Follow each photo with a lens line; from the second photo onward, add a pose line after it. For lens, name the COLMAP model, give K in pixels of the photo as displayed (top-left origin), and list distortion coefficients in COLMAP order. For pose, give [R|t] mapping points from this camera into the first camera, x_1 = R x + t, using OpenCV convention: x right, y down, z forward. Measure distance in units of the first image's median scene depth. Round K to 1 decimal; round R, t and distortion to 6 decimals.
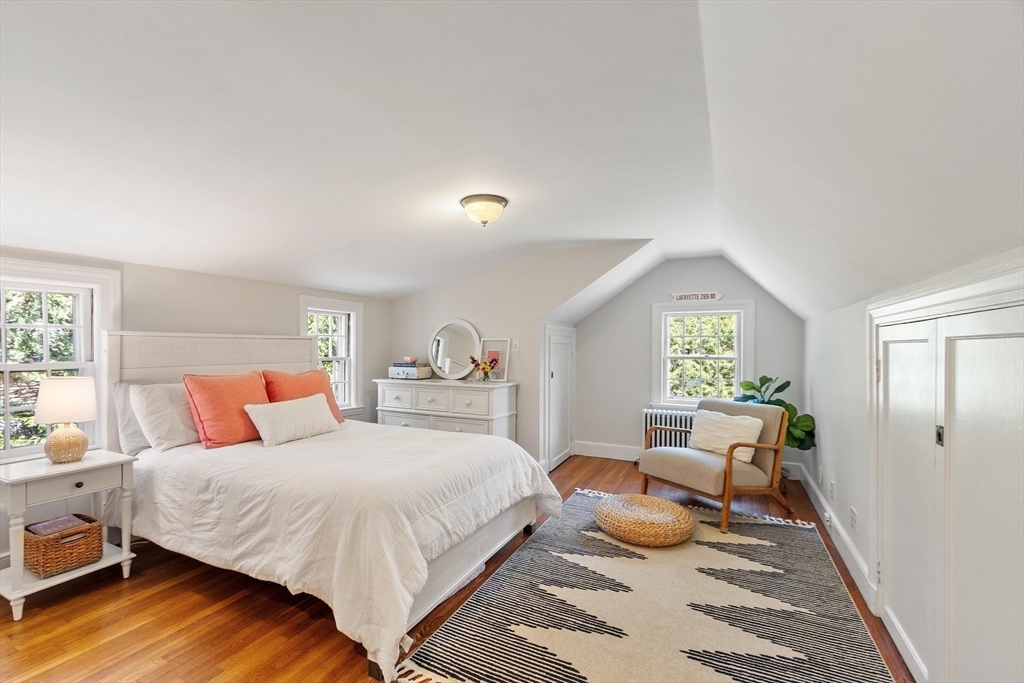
lens RADIAL K [[446.0, 0, 492.5], [0, 446.0, 349.8], [0, 0, 1]] dist [0.001720, 0.000102]
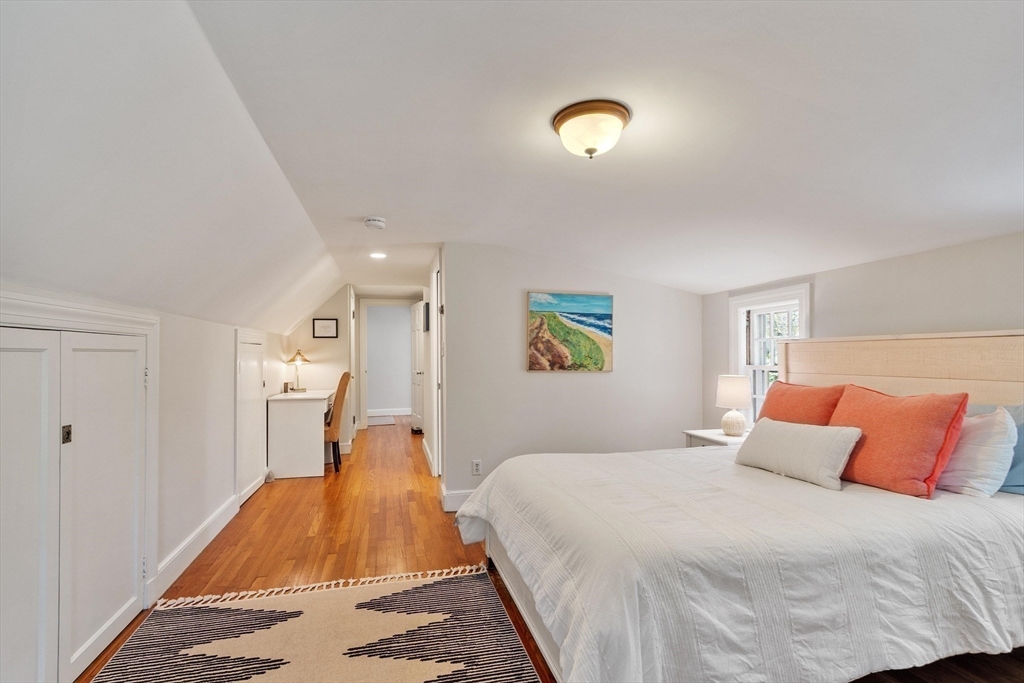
lens RADIAL K [[475.5, 0, 503.9], [0, 475.5, 349.4], [0, 0, 1]] dist [0.000118, 0.000139]
pose [[-0.746025, -0.004875, -0.665900, 0.389042], [0.000475, 0.999969, -0.007852, -0.004119], [0.665917, -0.006174, -0.746000, 1.072432]]
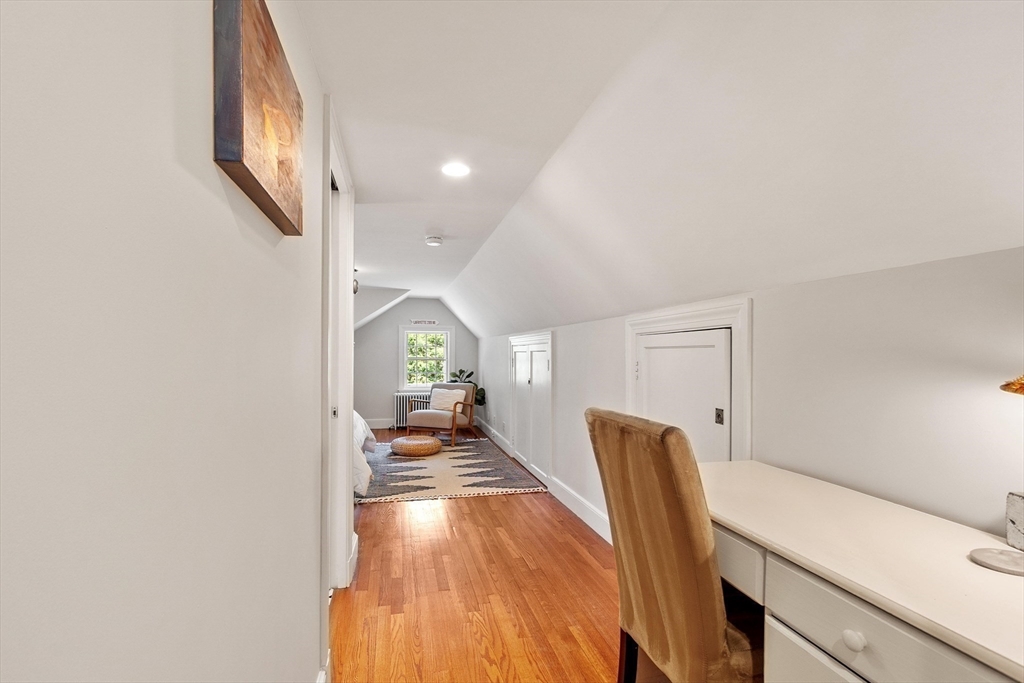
lens RADIAL K [[446.0, 0, 515.9], [0, 446.0, 348.8], [0, 0, 1]] dist [0.001720, 0.000102]
pose [[0.729774, 0.007290, 0.683650, -0.538482], [0.002019, 0.999916, -0.012818, -0.000263], [-0.683686, 0.010734, 0.729698, -0.544335]]
